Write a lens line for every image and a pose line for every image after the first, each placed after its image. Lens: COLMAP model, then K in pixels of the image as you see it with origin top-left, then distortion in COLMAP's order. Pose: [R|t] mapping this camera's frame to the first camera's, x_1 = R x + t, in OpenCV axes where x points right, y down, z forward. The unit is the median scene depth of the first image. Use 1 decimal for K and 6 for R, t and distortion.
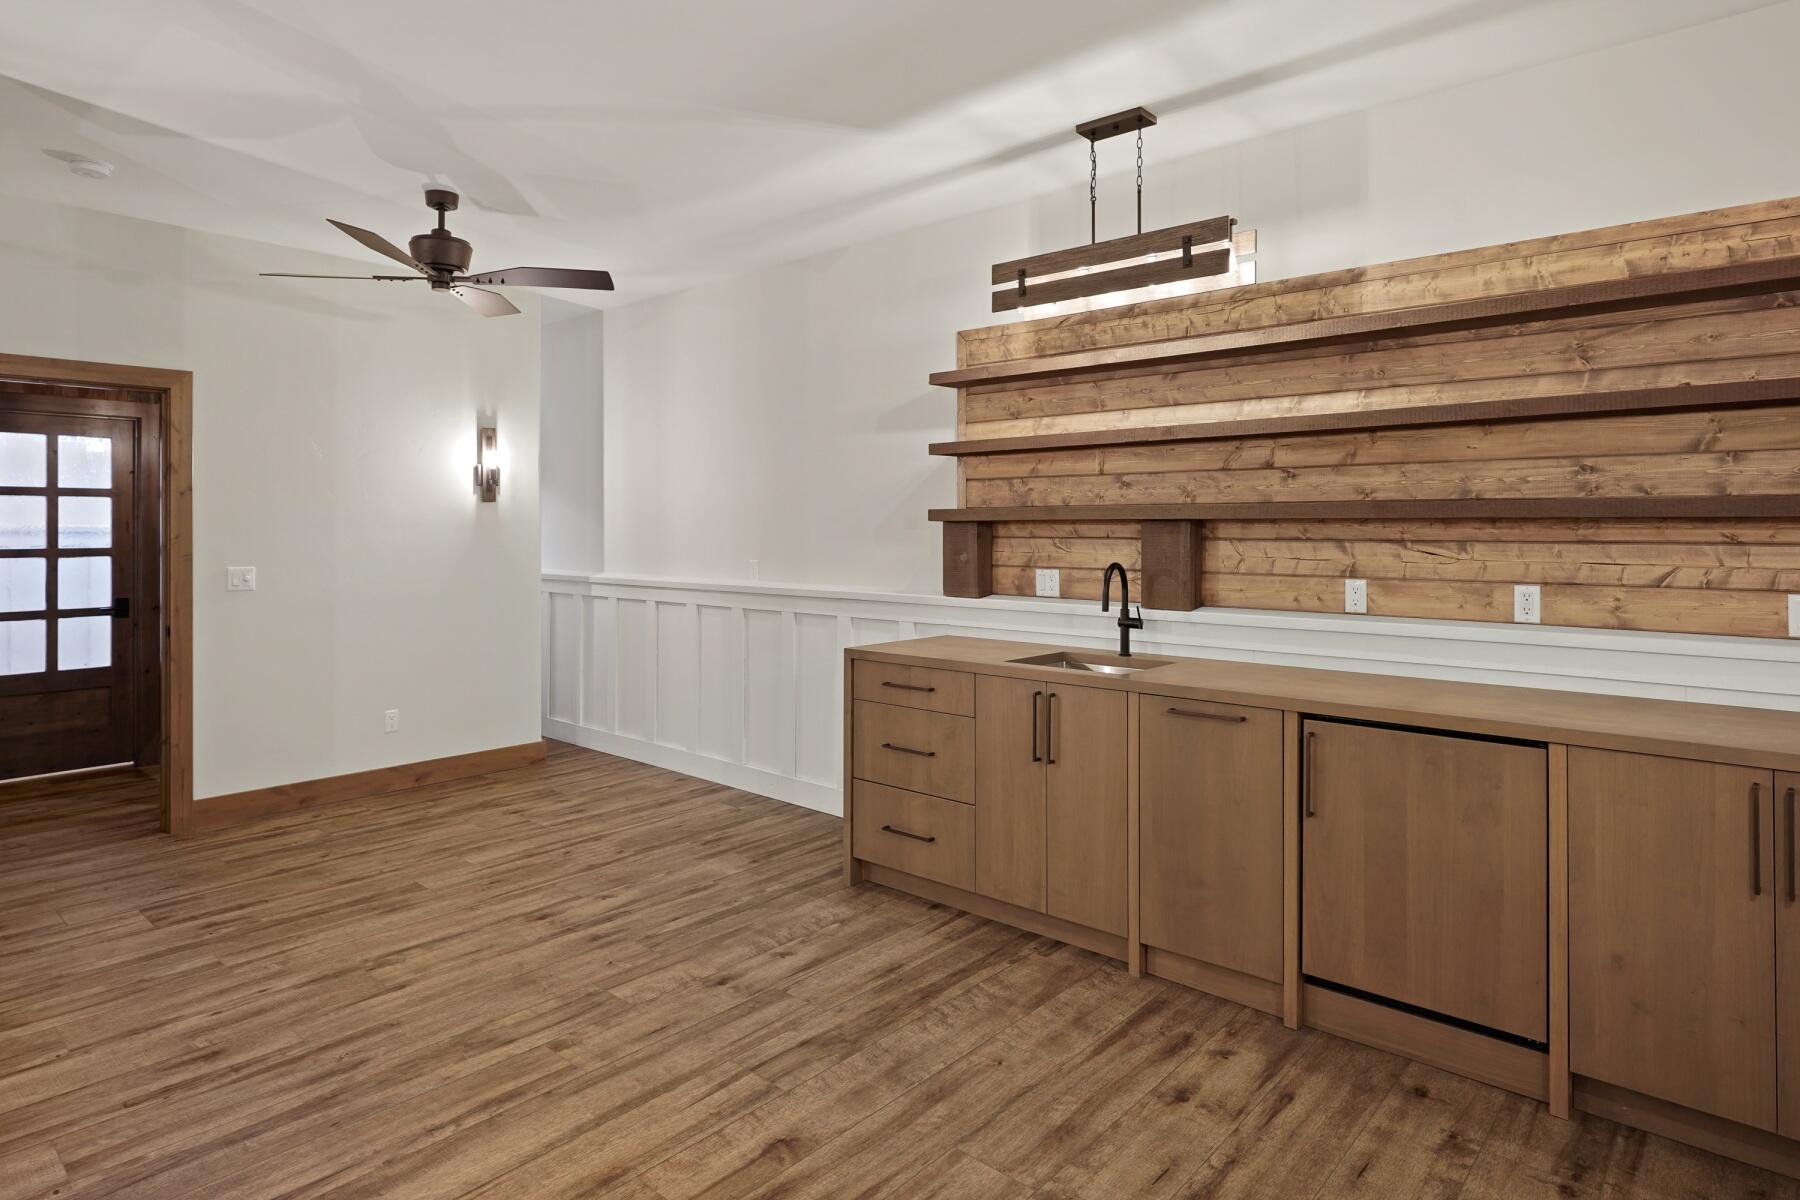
lens RADIAL K [[1027.5, 0, 894.7], [0, 1027.5, 526.0], [0, 0, 1]] dist [-0.004087, 0.000476]
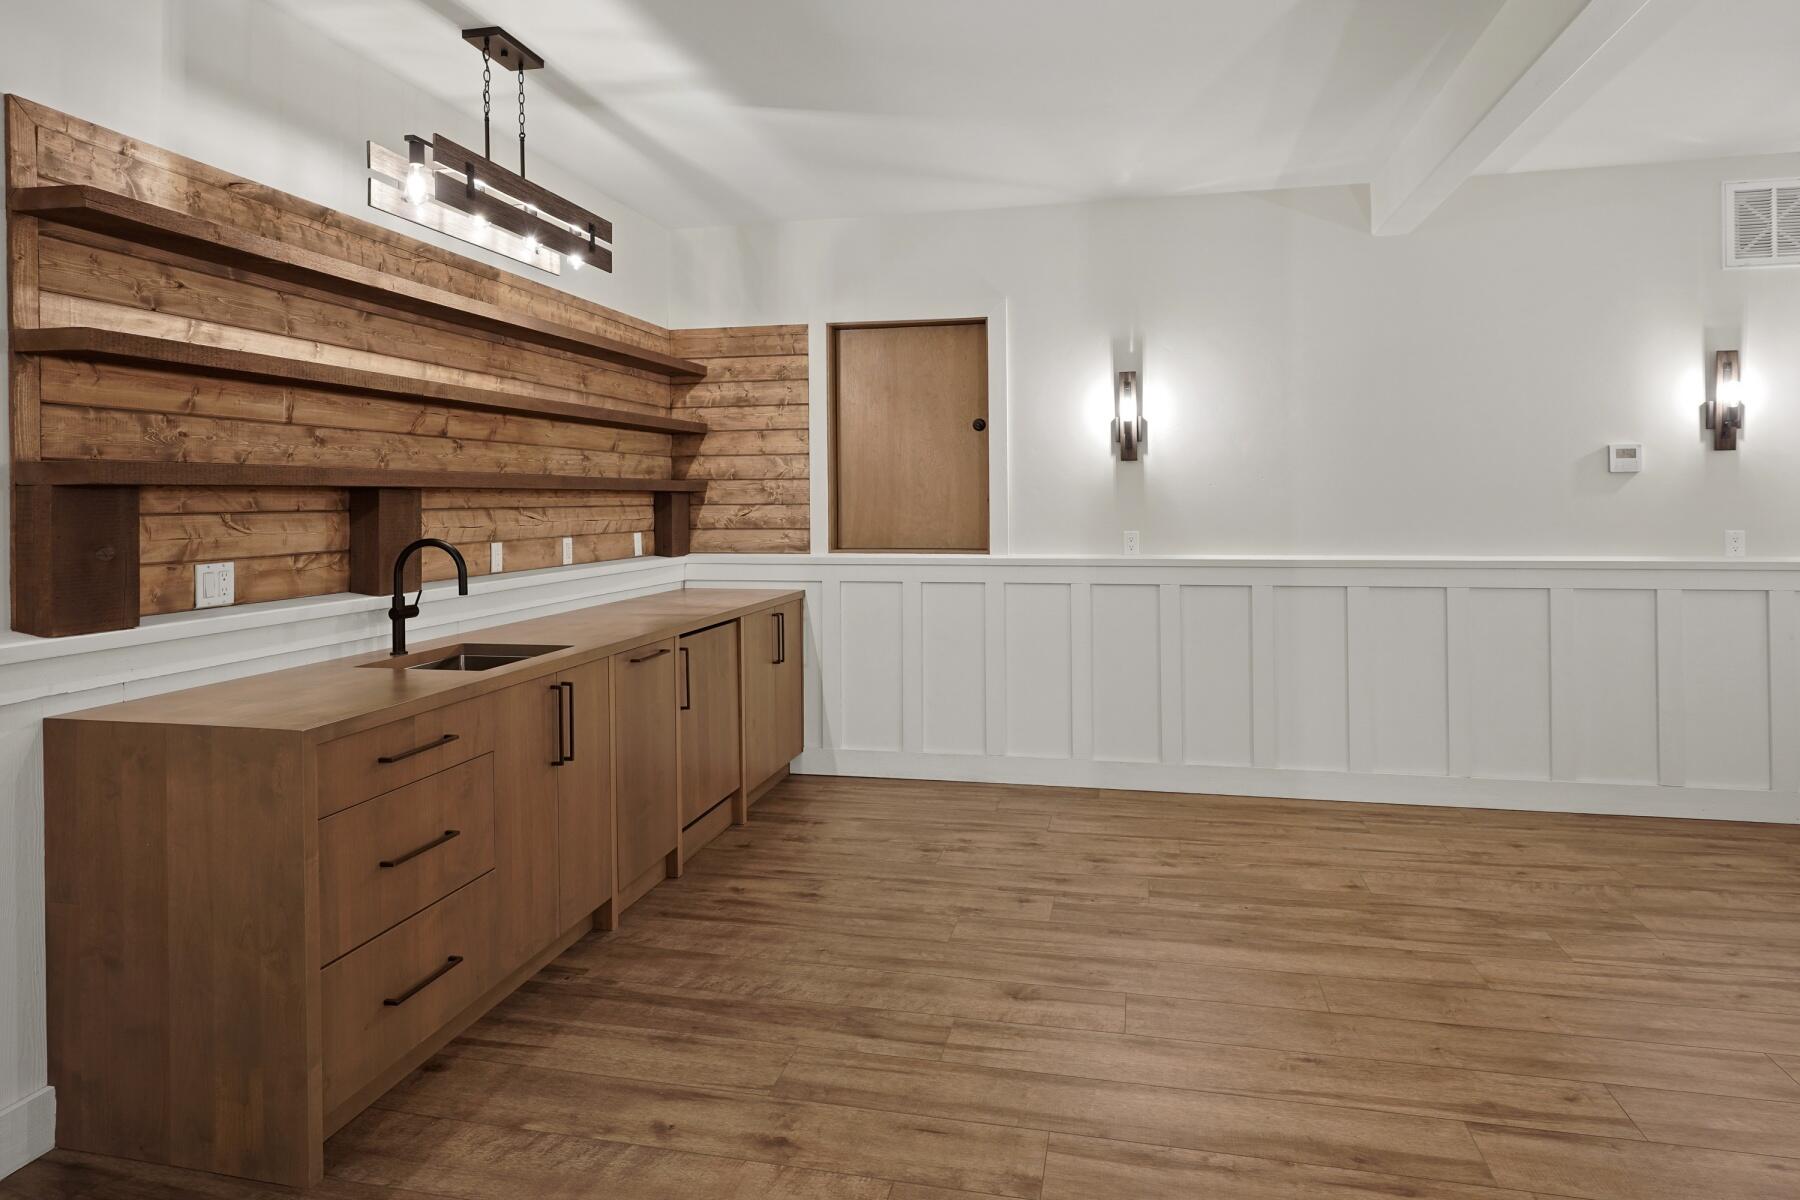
lens RADIAL K [[1022.1, 0, 897.4], [0, 1022.1, 494.5], [0, 0, 1]] dist [-0.006986, -0.000575]
pose [[-0.483176, 0.005767, 0.875504, -0.752149], [0.005414, 0.999979, -0.003599, 0.005317], [-0.875507, 0.003002, -0.483197, 1.161804]]
